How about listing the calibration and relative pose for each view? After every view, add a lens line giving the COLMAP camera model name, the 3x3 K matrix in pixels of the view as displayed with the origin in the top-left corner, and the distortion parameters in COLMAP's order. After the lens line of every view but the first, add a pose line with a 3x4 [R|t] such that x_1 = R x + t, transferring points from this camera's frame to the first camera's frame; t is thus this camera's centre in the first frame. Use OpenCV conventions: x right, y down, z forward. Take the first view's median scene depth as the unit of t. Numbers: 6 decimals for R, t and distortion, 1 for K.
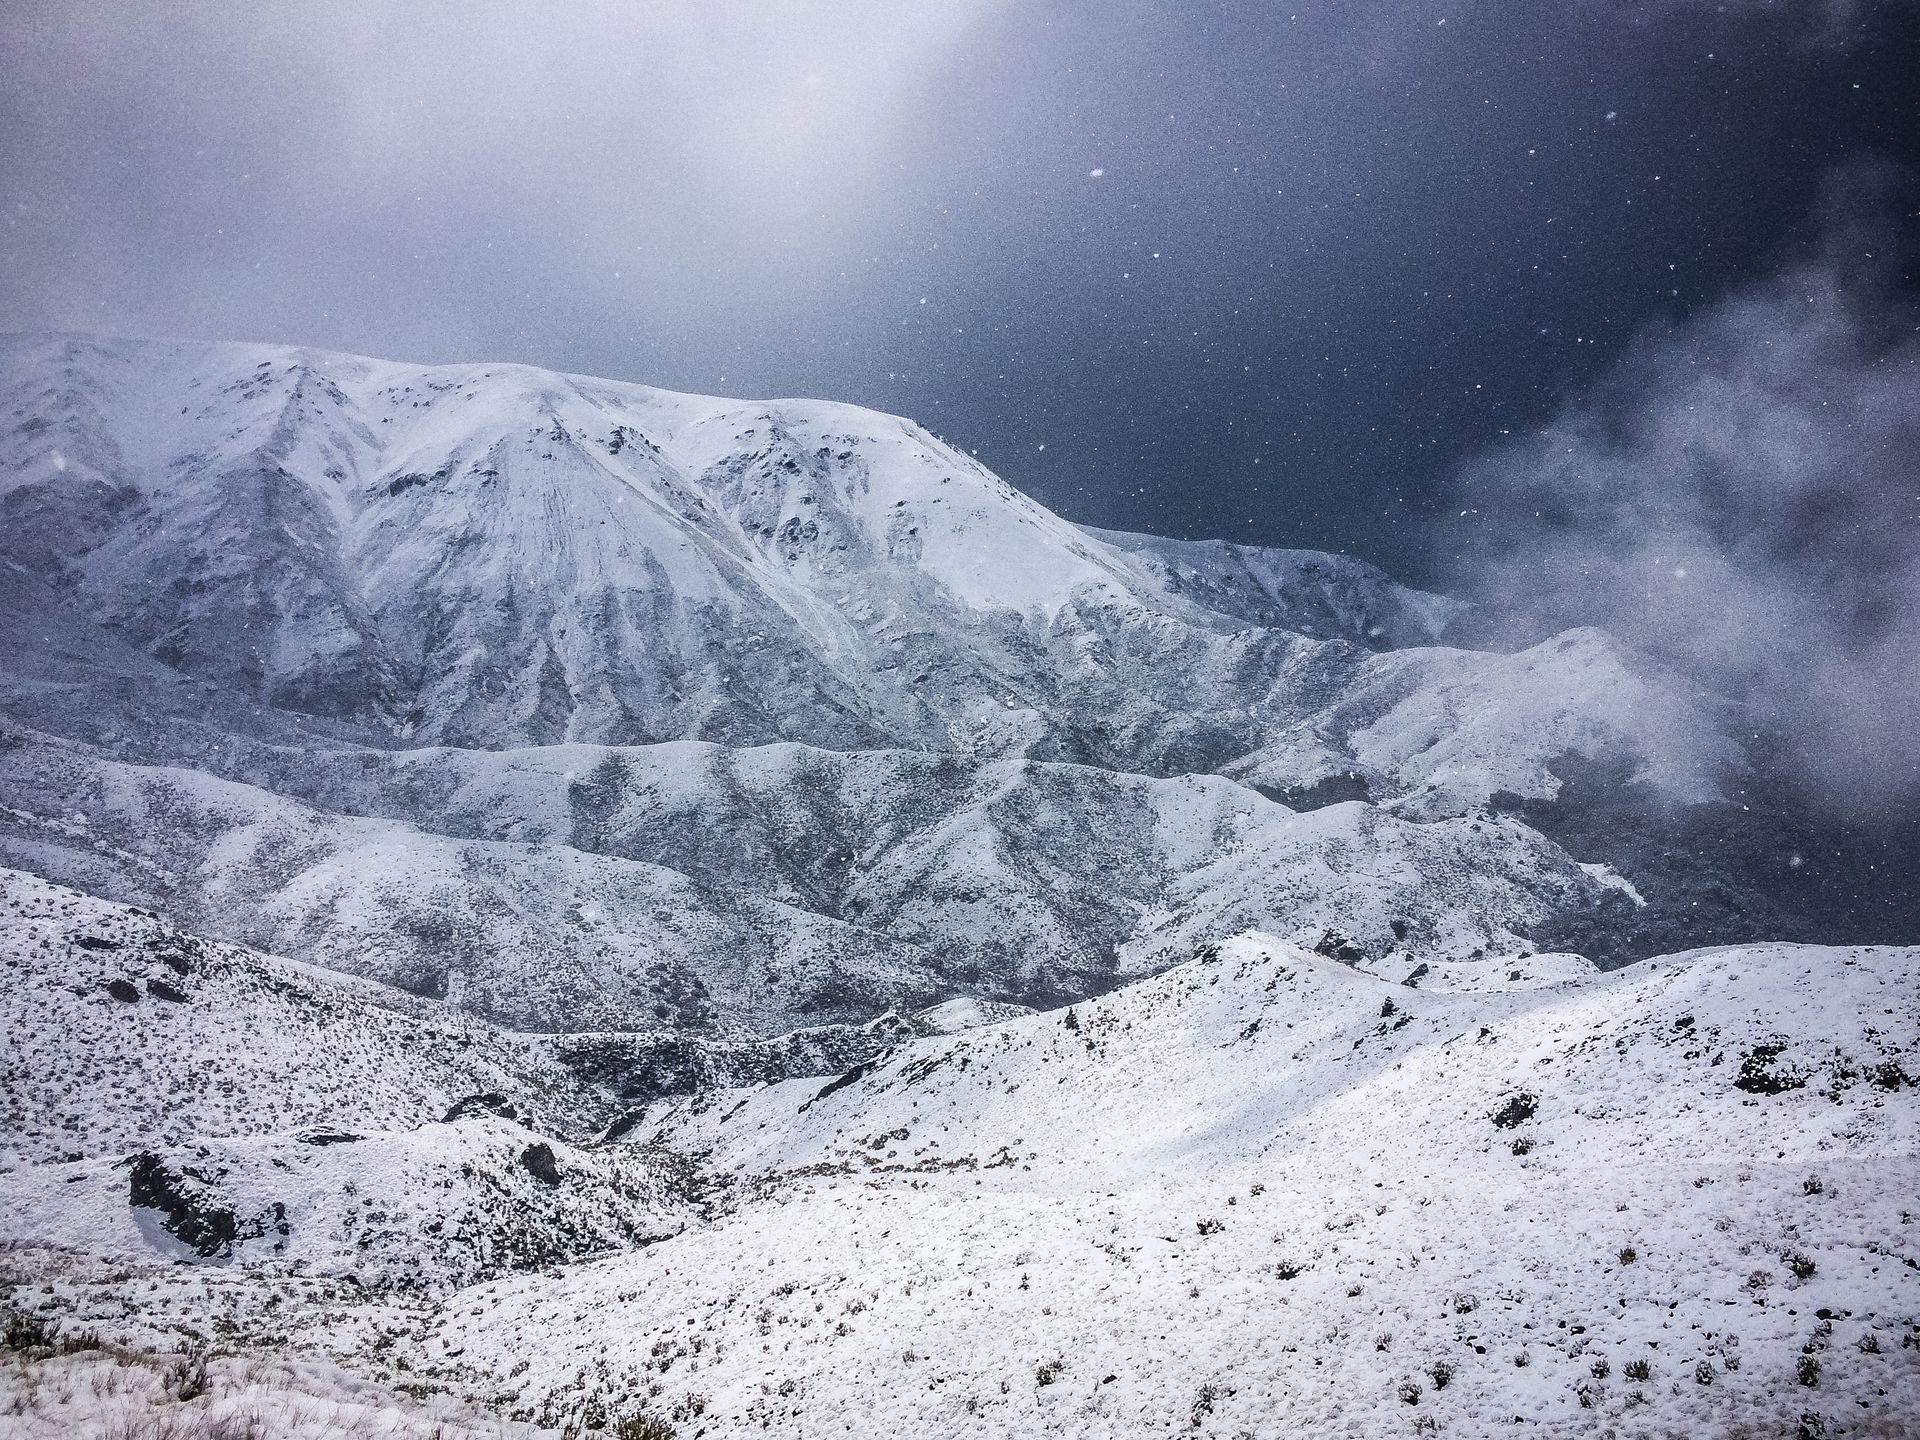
lens RADIAL K [[1850.2, 0, 748.4], [0, 1850.2, 654.6], [0, 0, 1]] dist [0.007702, 0.003699]
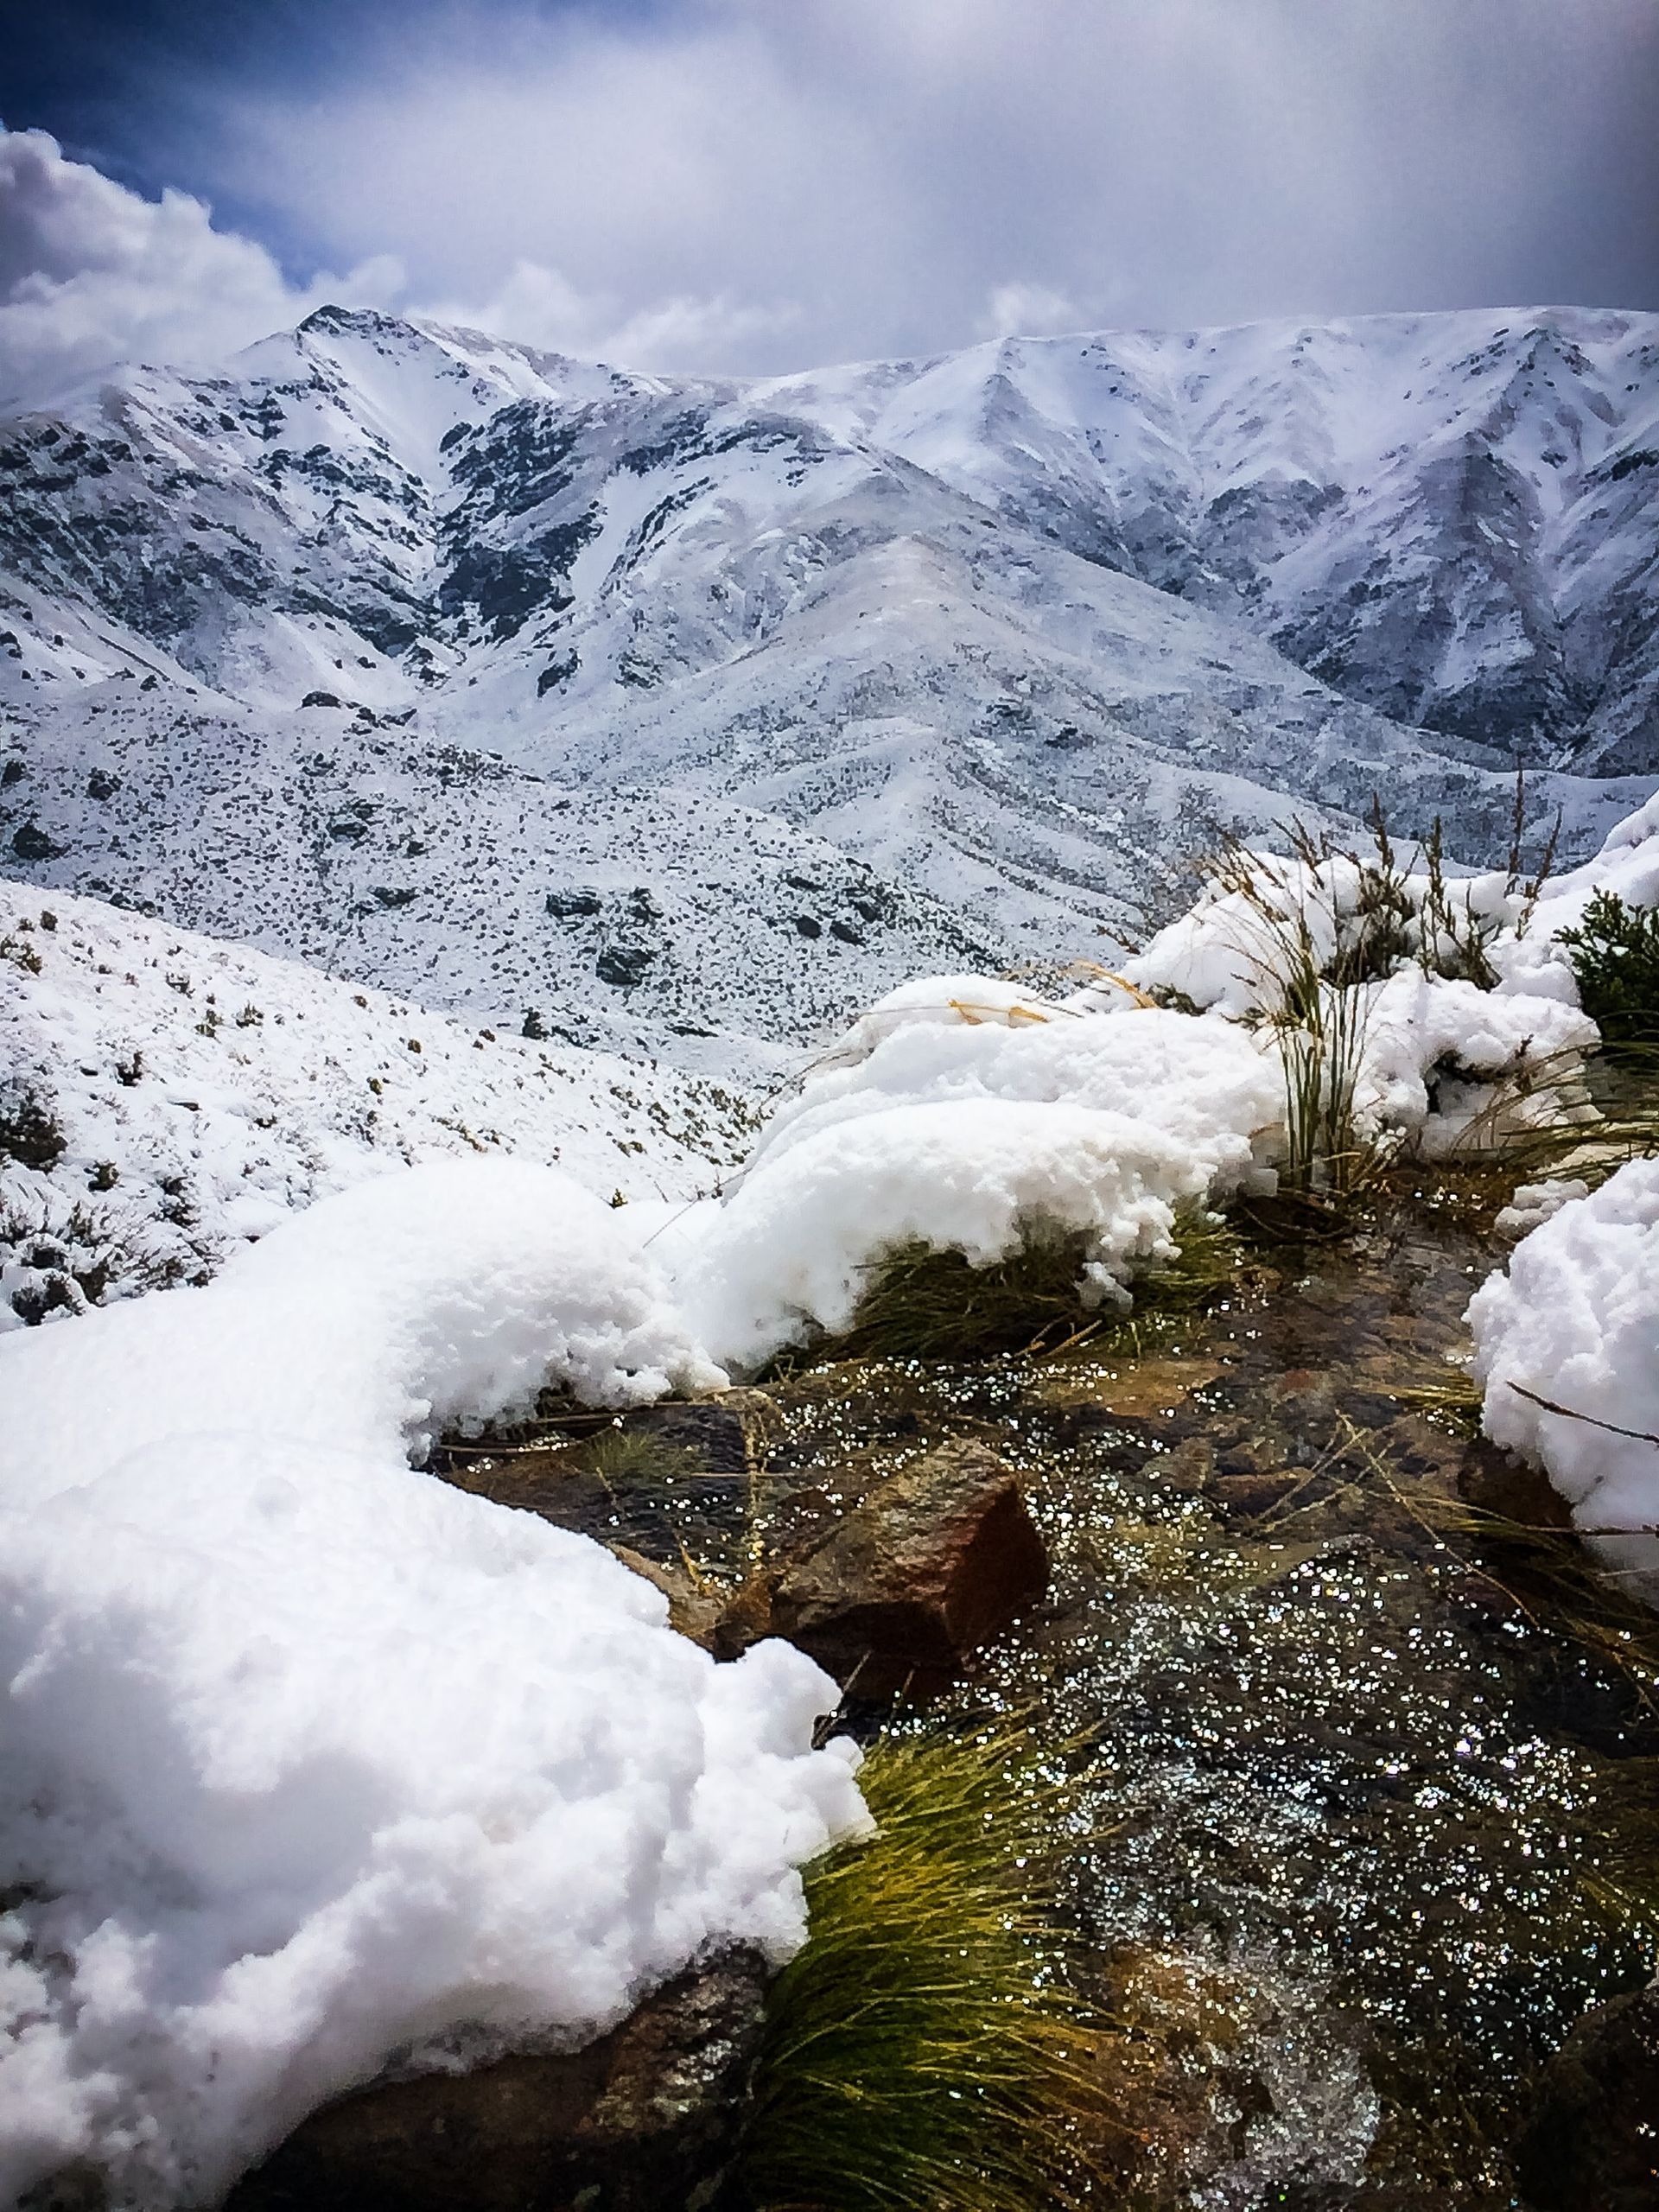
lens RADIAL K [[2011.8, 0, 842.3], [0, 2011.8, 1110.3], [0, 0, 1]] dist [0.006540, -0.006343]
pose [[0.714383, 0.158478, -0.681573, 0.242420], [-0.026397, 0.979427, 0.200067, 0.022688], [0.699257, -0.124933, 0.703869, 0.073346]]
